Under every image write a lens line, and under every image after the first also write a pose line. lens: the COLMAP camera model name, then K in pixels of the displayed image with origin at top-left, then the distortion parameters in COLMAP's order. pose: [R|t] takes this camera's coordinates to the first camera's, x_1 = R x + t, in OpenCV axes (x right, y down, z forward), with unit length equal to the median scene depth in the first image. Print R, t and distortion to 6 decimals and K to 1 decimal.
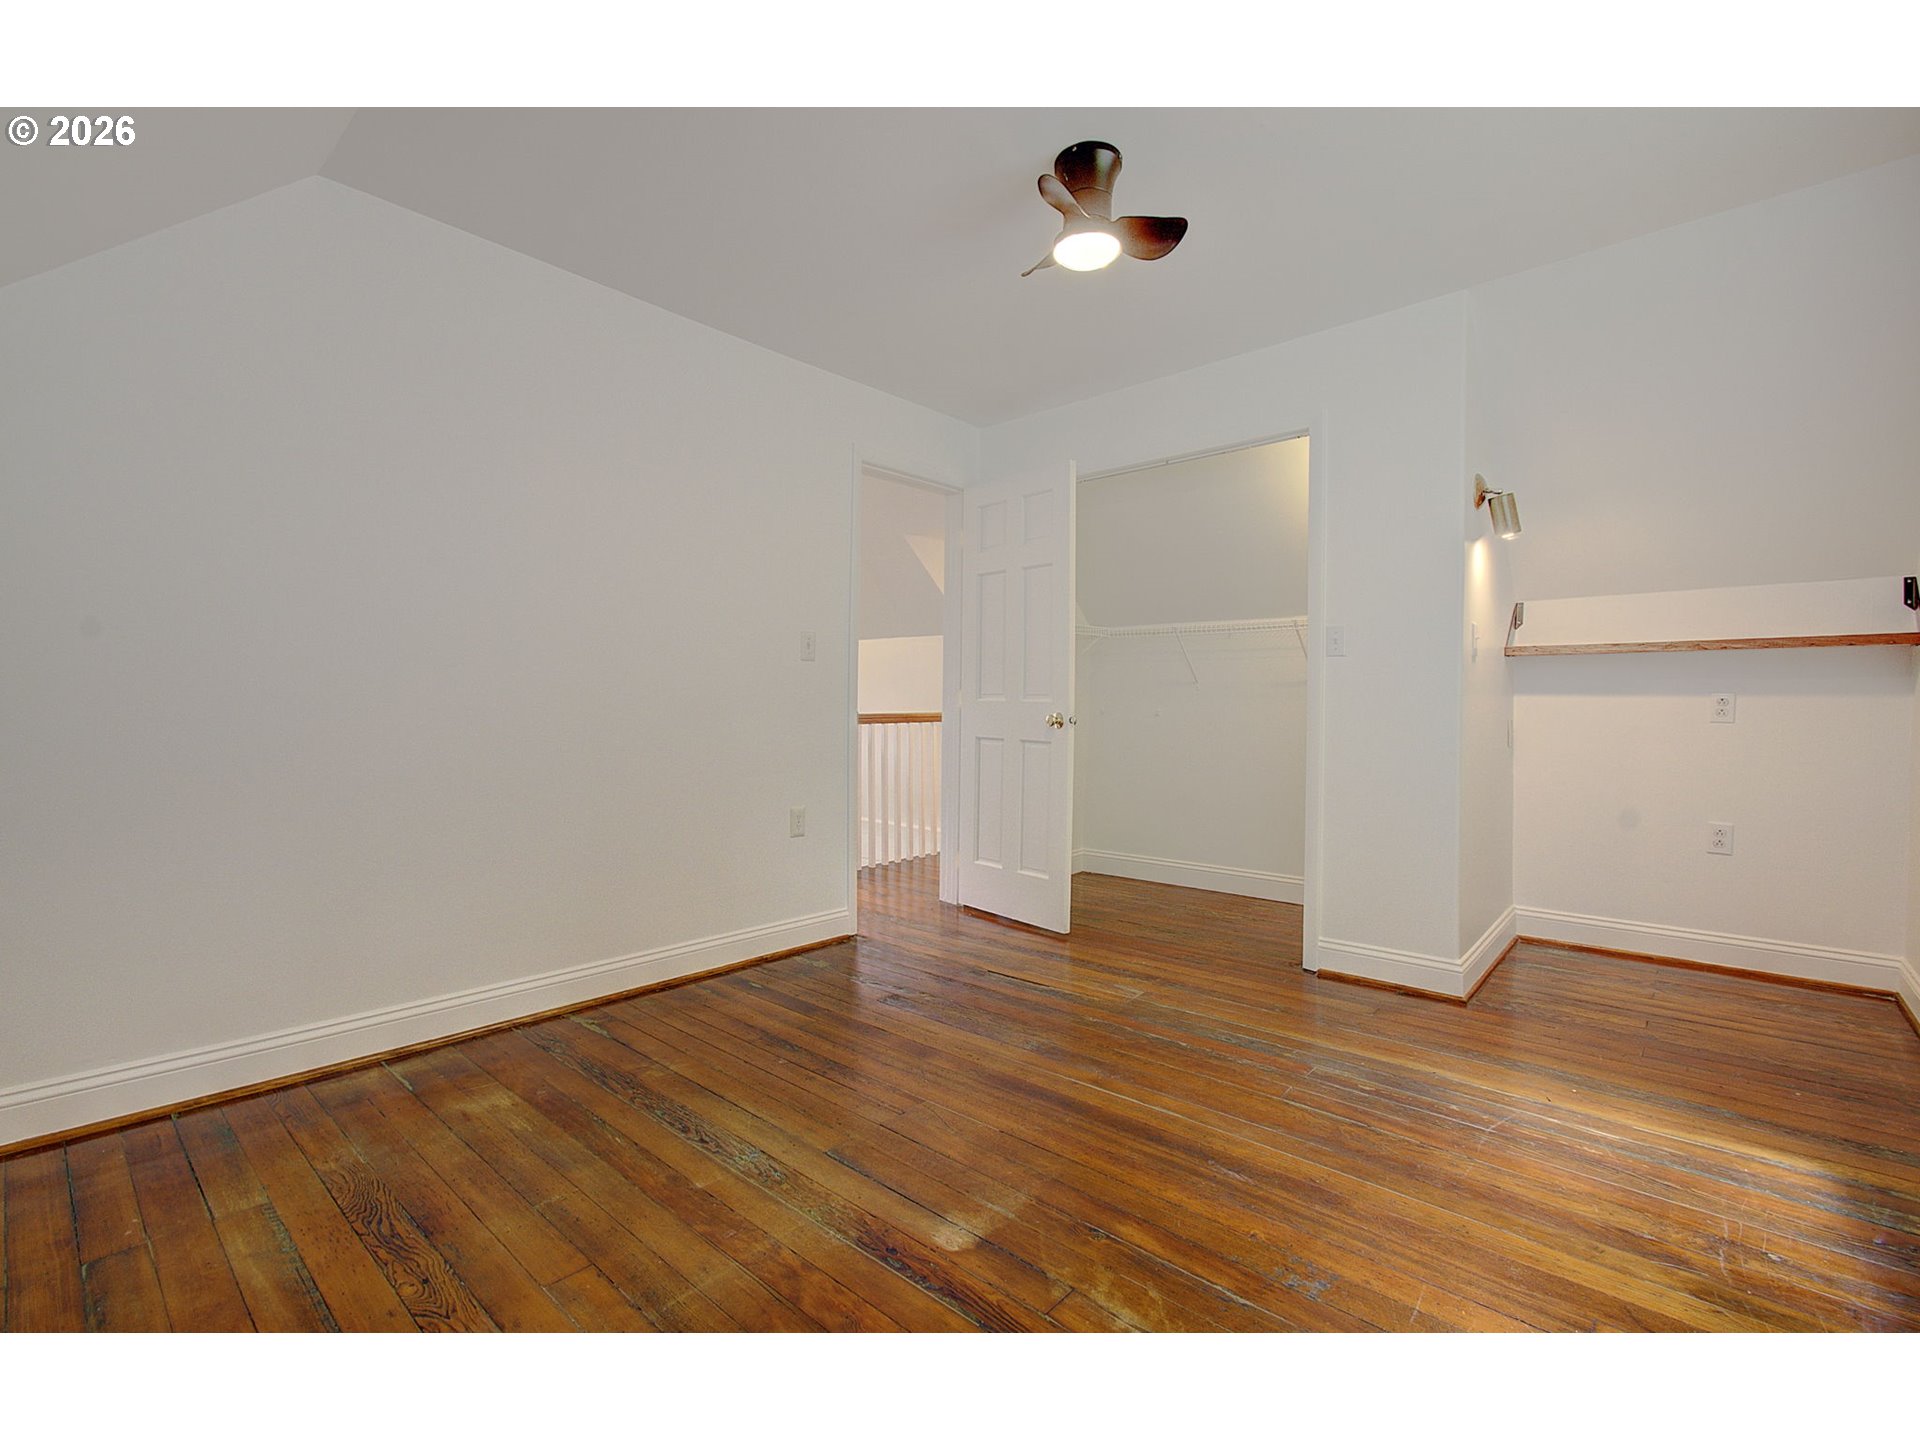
lens RADIAL K [[836.4, 0, 960.2], [0, 836.4, 715.2], [0, 0, 1]] dist [-0.000634, -0.000575]
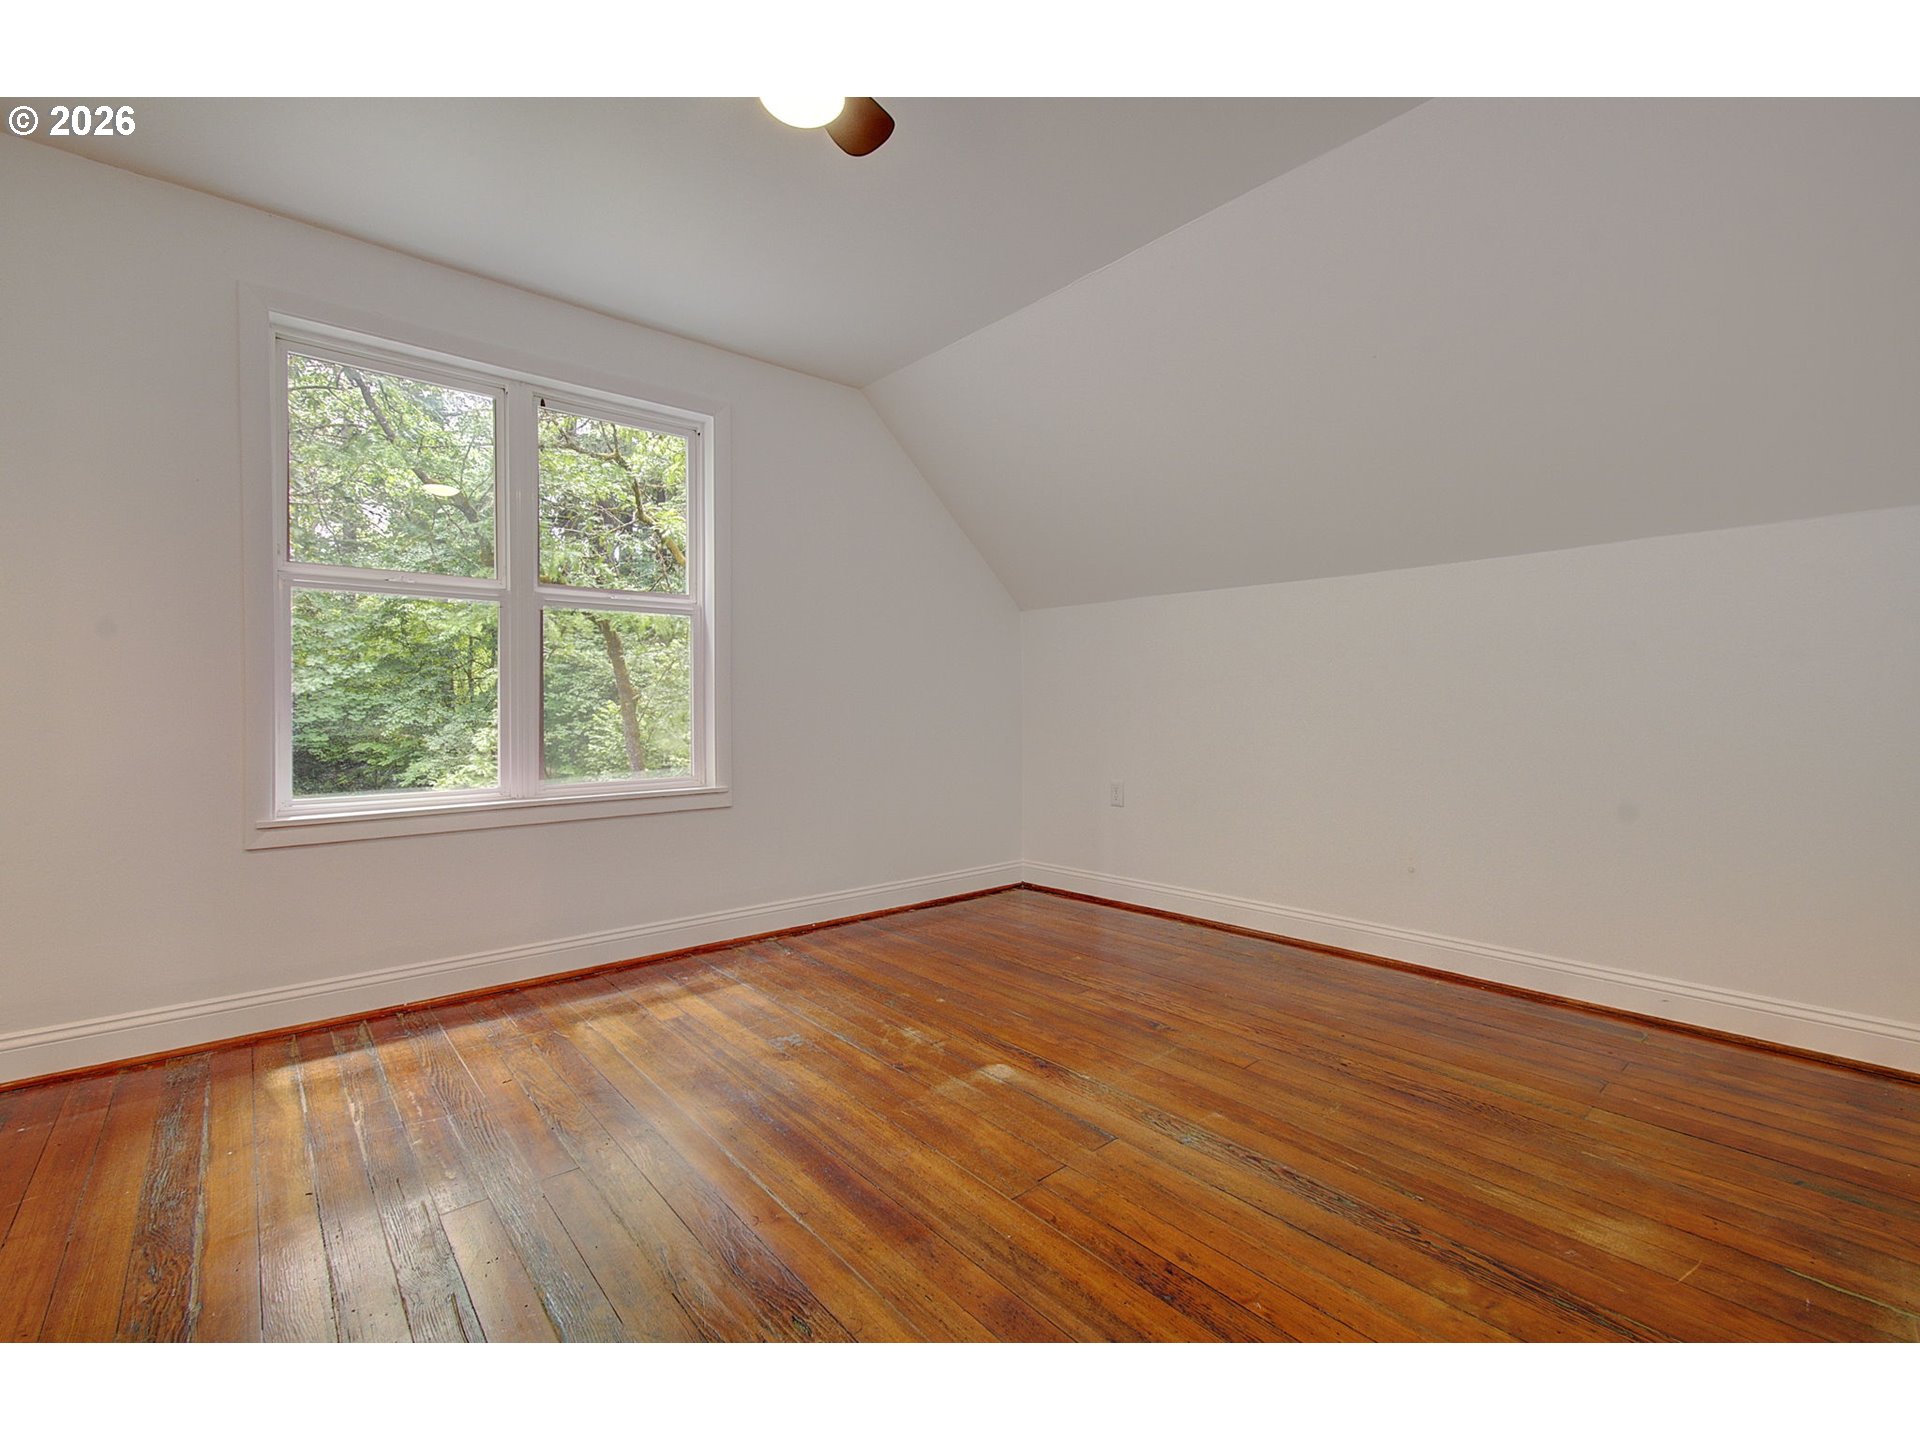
lens RADIAL K [[836.4, 0, 960.4], [0, 836.4, 711.6], [0, 0, 1]] dist [-0.000634, -0.000575]
pose [[-0.990575, -0.004985, 0.136883, -0.114513], [-0.001431, 0.999660, 0.026052, -0.012500], [-0.136966, 0.025610, -0.990245, 2.070139]]
